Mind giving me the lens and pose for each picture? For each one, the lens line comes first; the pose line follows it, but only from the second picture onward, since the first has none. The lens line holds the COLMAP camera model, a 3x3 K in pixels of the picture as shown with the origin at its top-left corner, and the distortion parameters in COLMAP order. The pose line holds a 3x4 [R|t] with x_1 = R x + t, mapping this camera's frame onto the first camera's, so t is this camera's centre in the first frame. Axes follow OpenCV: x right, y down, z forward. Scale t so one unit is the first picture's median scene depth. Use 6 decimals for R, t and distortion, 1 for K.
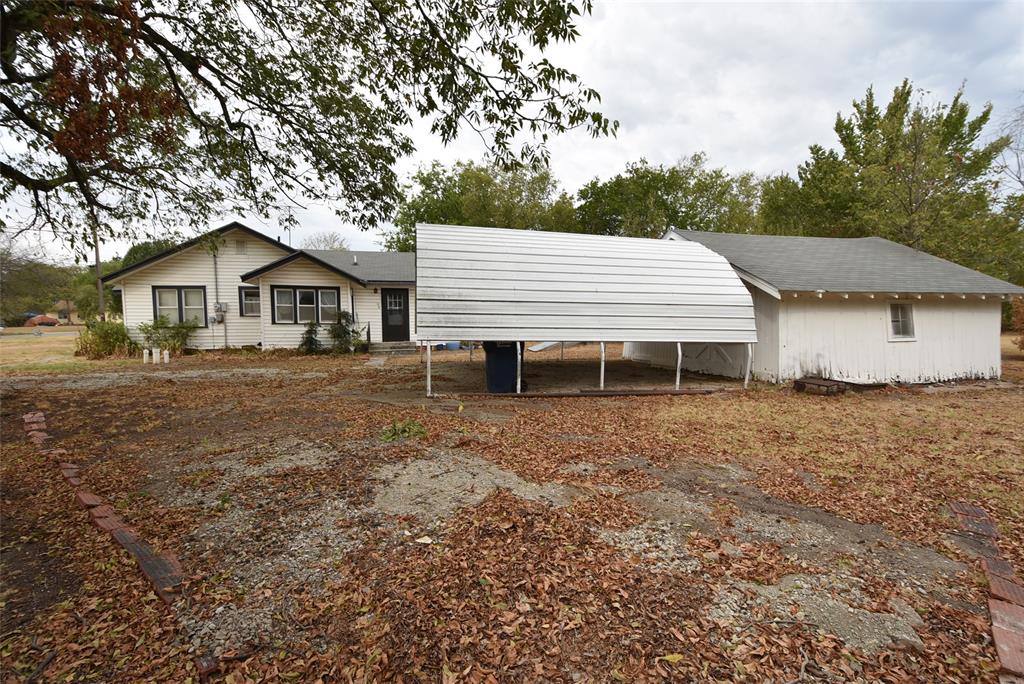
lens RADIAL K [[449.5, 0, 507.0], [0, 449.5, 351.2], [0, 0, 1]] dist [0.000040, -0.015210]
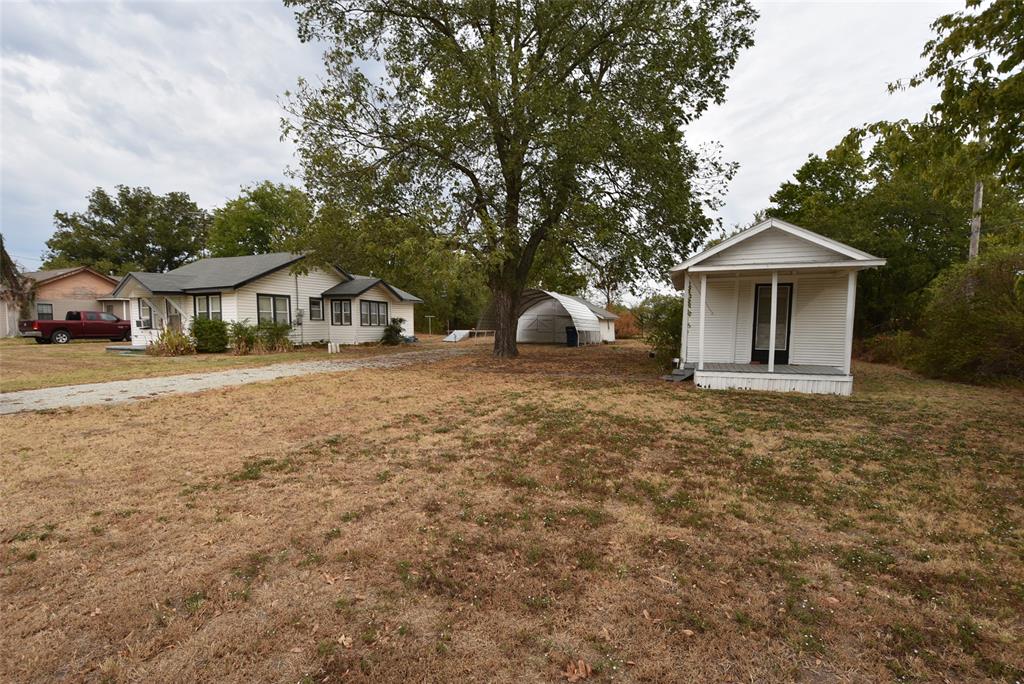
lens RADIAL K [[449.5, 0, 507.0], [0, 449.5, 351.2], [0, 0, 1]] dist [0.000040, -0.015210]
pose [[0.591384, -0.041004, 0.805347, -1.420330], [0.049540, 0.998667, 0.014468, 0.026606], [-0.804867, 0.031341, 0.592627, -0.266251]]
